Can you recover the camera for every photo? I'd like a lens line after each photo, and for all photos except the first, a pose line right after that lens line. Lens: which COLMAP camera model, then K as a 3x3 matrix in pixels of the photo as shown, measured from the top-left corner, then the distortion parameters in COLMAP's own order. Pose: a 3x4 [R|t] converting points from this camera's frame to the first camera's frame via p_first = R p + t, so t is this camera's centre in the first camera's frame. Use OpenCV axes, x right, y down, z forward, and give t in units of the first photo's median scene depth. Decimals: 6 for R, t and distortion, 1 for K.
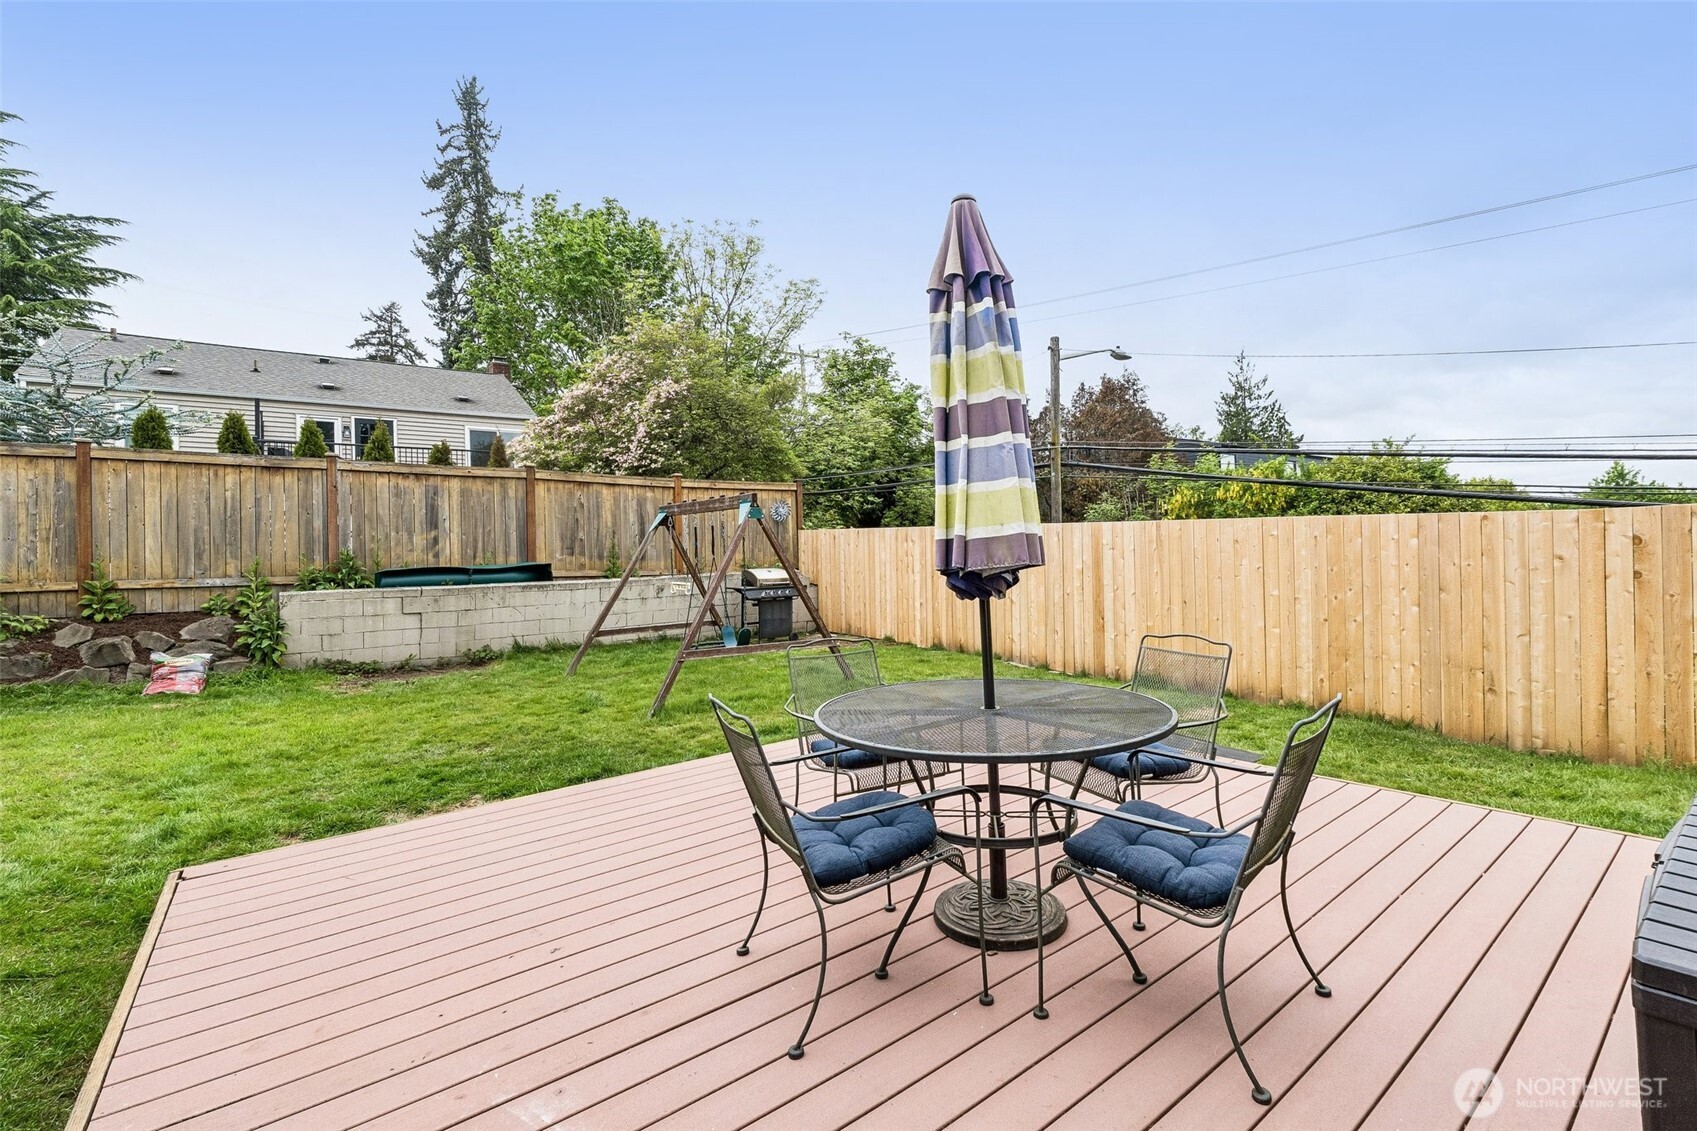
lens RADIAL K [[727.9, 0, 862.5], [0, 727.9, 549.9], [0, 0, 1]] dist [-0.010621, -0.001283]
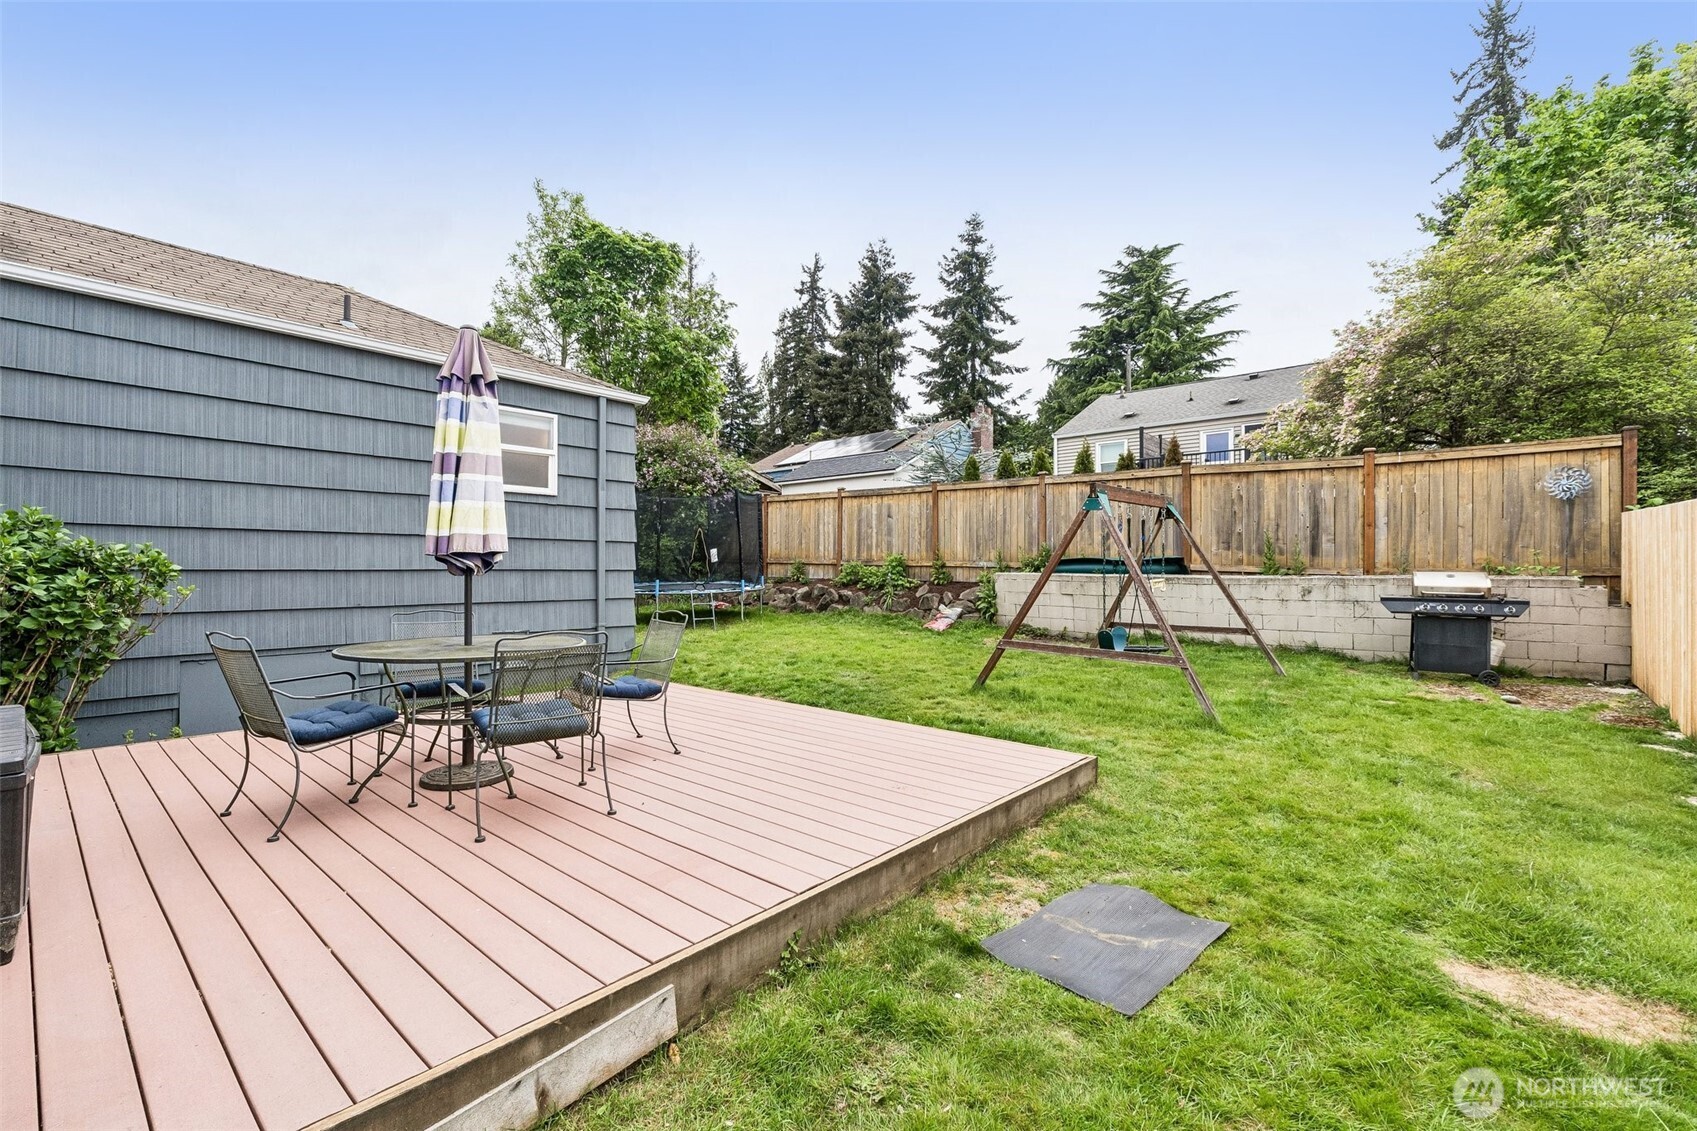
lens RADIAL K [[705.6, 0, 870.7], [0, 705.6, 555.9], [0, 0, 1]] dist [-0.006800, 0.000105]
pose [[0.228070, 0.018992, -0.973460, 0.396240], [-0.002583, 0.999818, 0.018902, -0.000941], [0.973641, -0.001796, 0.228077, 0.319981]]
